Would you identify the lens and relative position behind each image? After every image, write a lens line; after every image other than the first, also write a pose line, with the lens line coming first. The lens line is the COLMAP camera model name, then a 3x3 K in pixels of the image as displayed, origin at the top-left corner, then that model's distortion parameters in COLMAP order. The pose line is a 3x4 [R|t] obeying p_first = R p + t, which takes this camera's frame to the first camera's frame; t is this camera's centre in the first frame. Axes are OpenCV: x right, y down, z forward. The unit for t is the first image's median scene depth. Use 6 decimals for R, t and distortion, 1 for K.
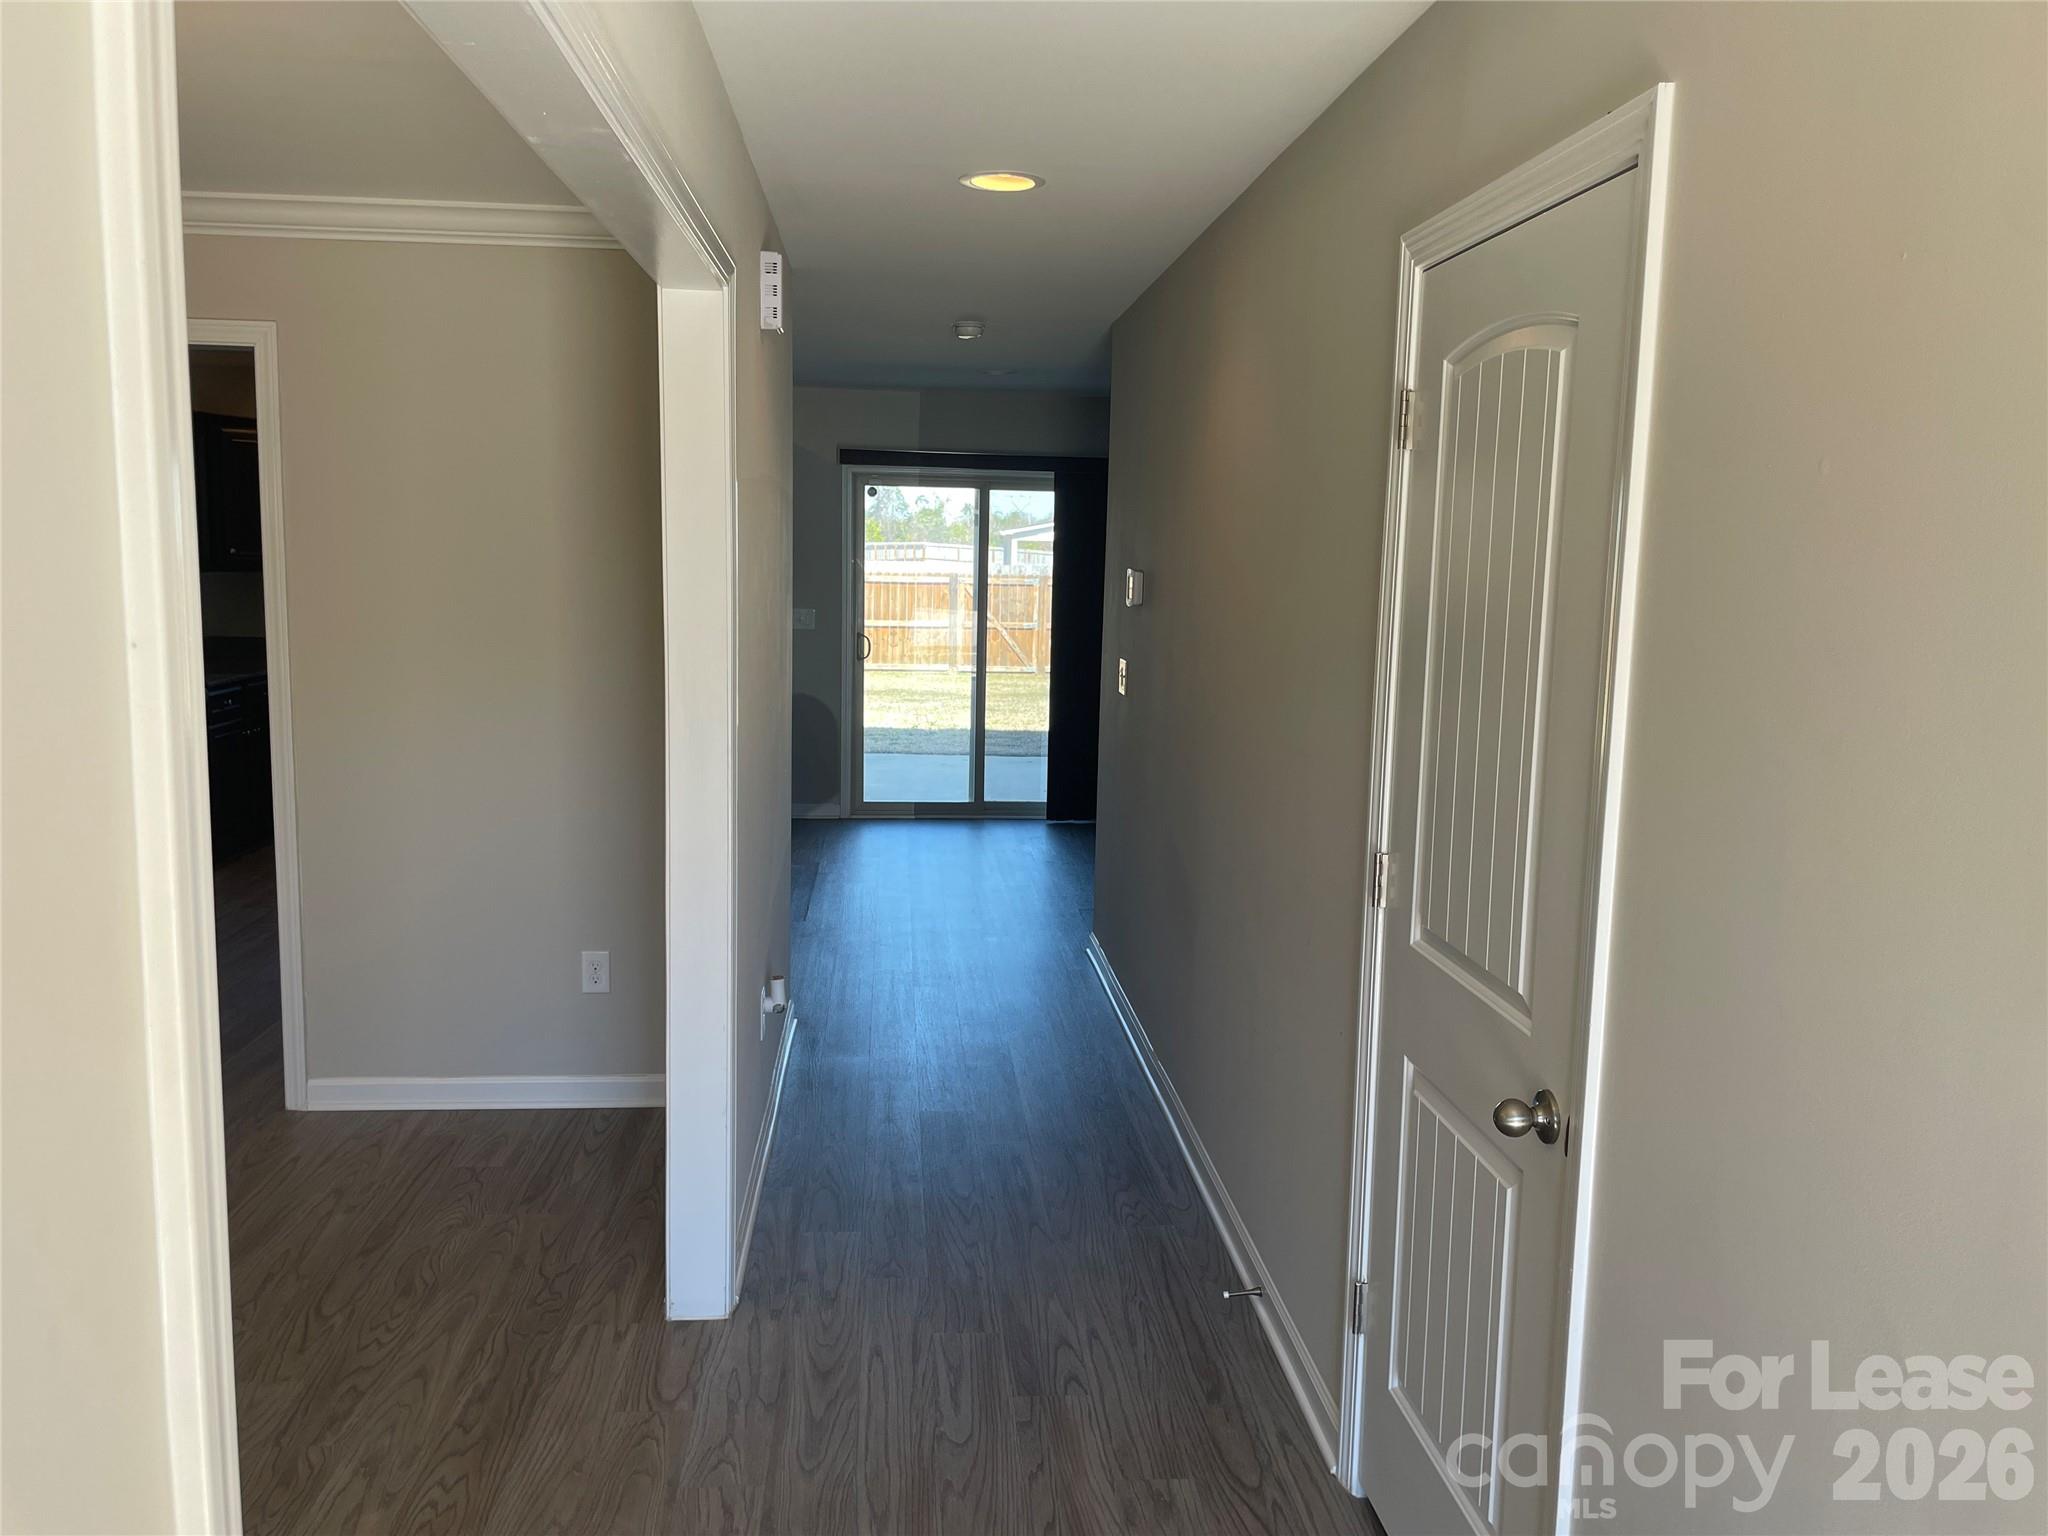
lens RADIAL K [[1569.4, 0, 1031.8], [0, 1569.4, 769.2], [0, 0, 1]] dist [0.090941, -0.117597]
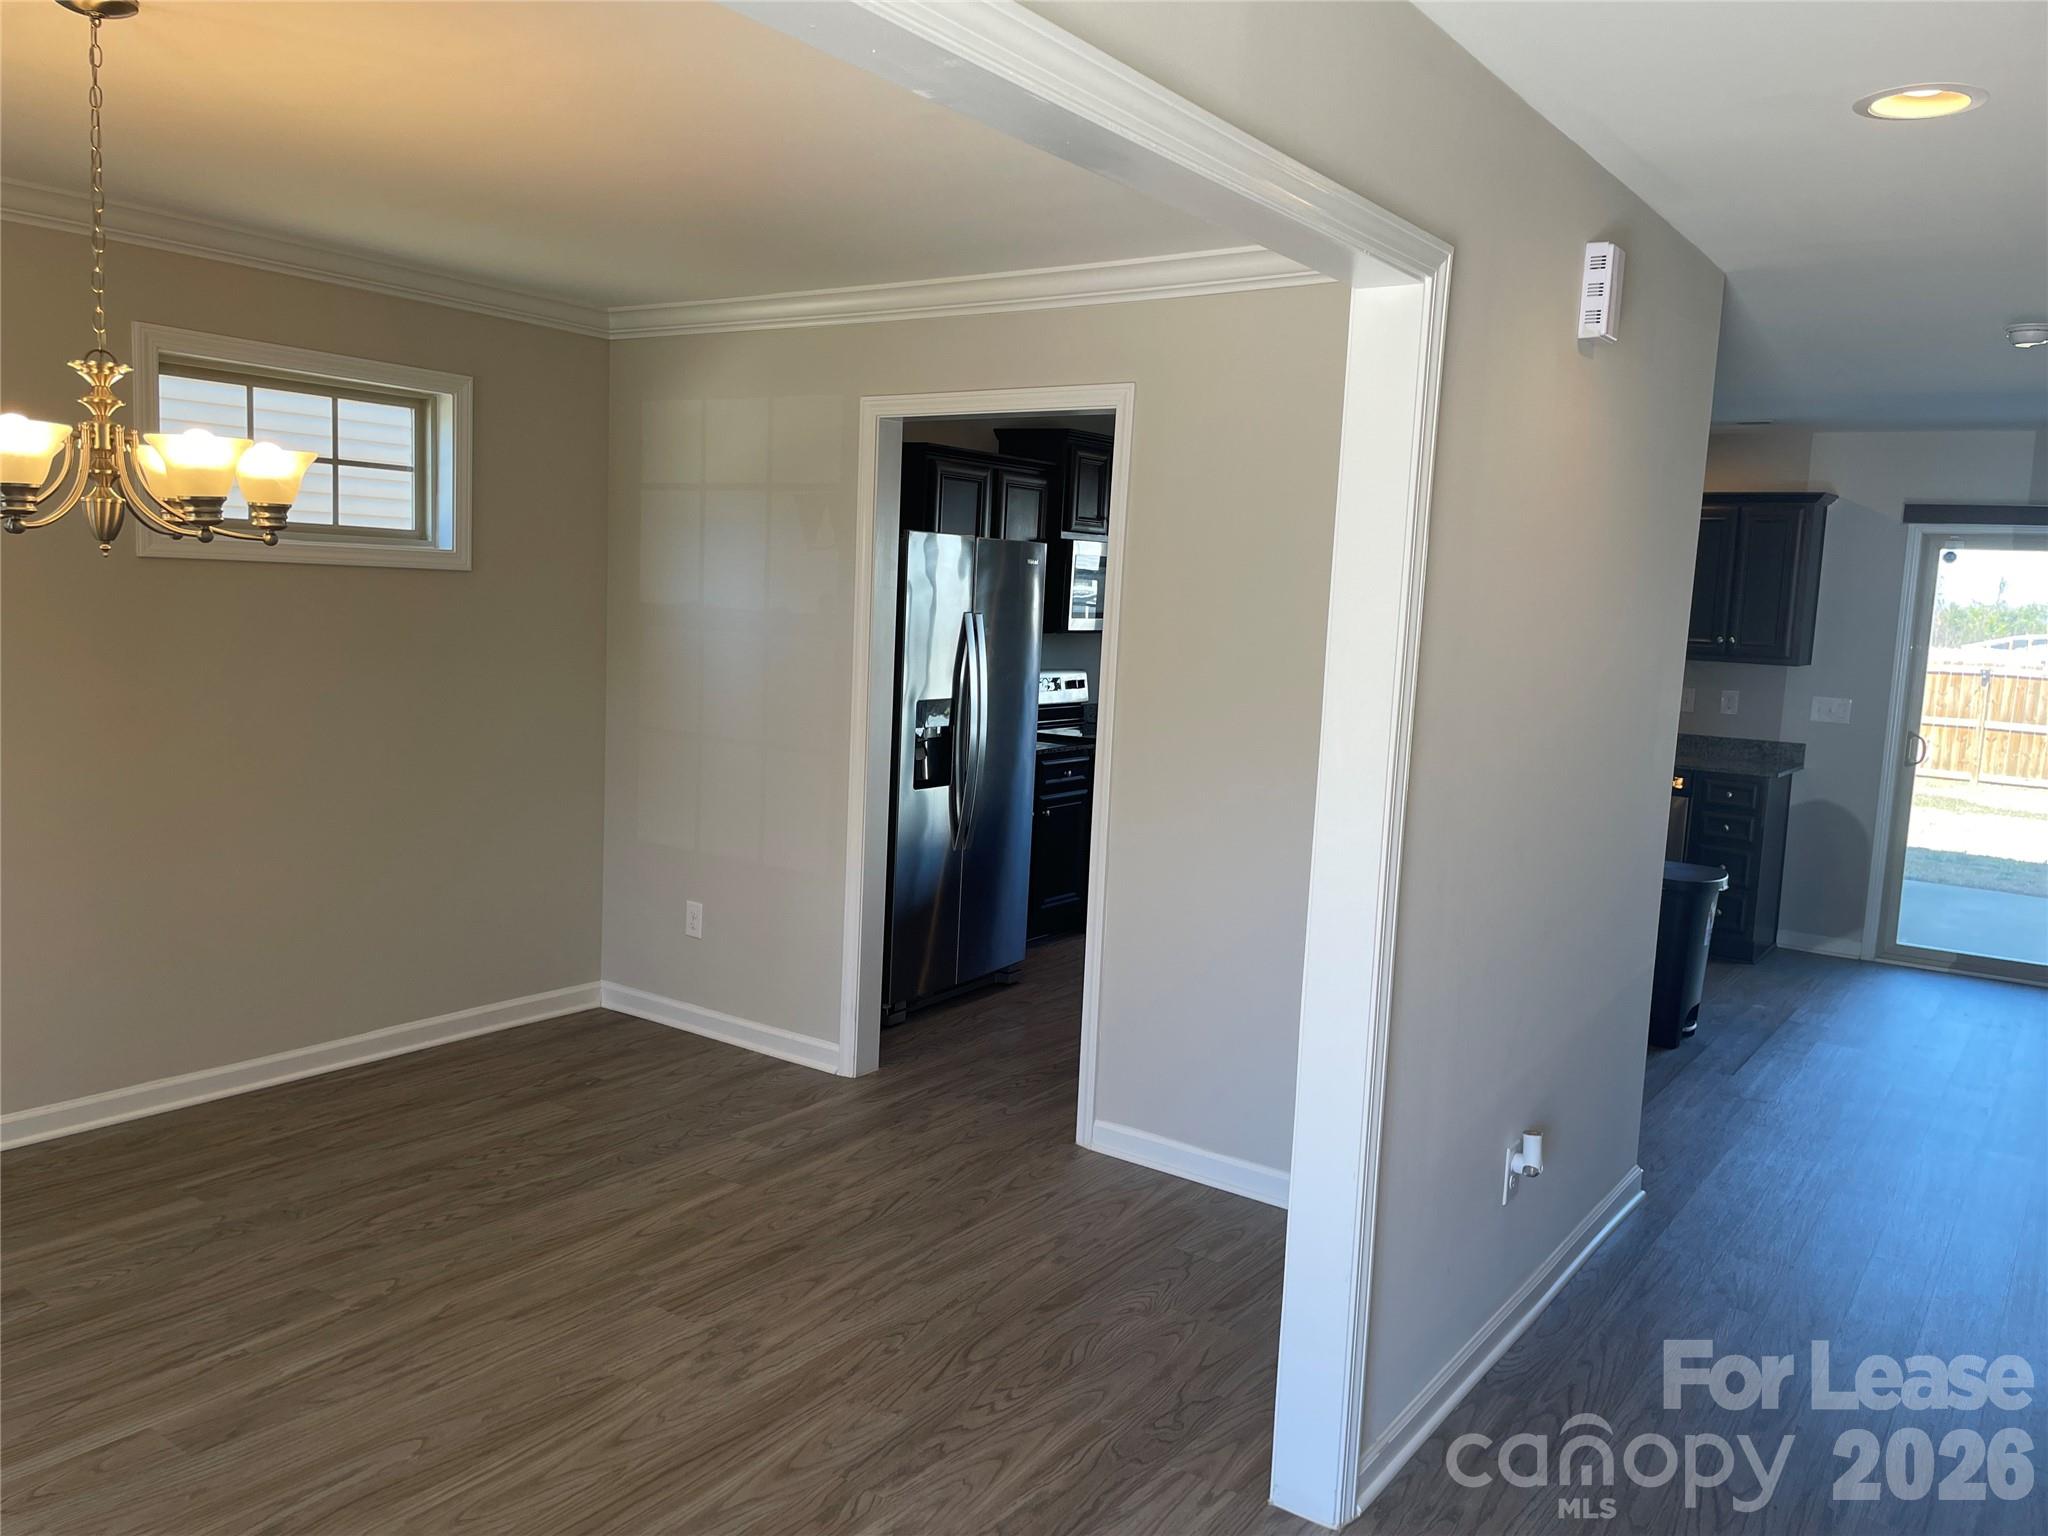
lens RADIAL K [[1569.4, 0, 1004.1], [0, 1569.4, 776.1], [0, 0, 1]] dist [0.090941, -0.117597]
pose [[0.756798, 0.090235, -0.647390, 0.164822], [-0.120368, 0.992727, -0.002342, -0.017424], [0.642470, 0.079698, 0.762155, 0.213230]]
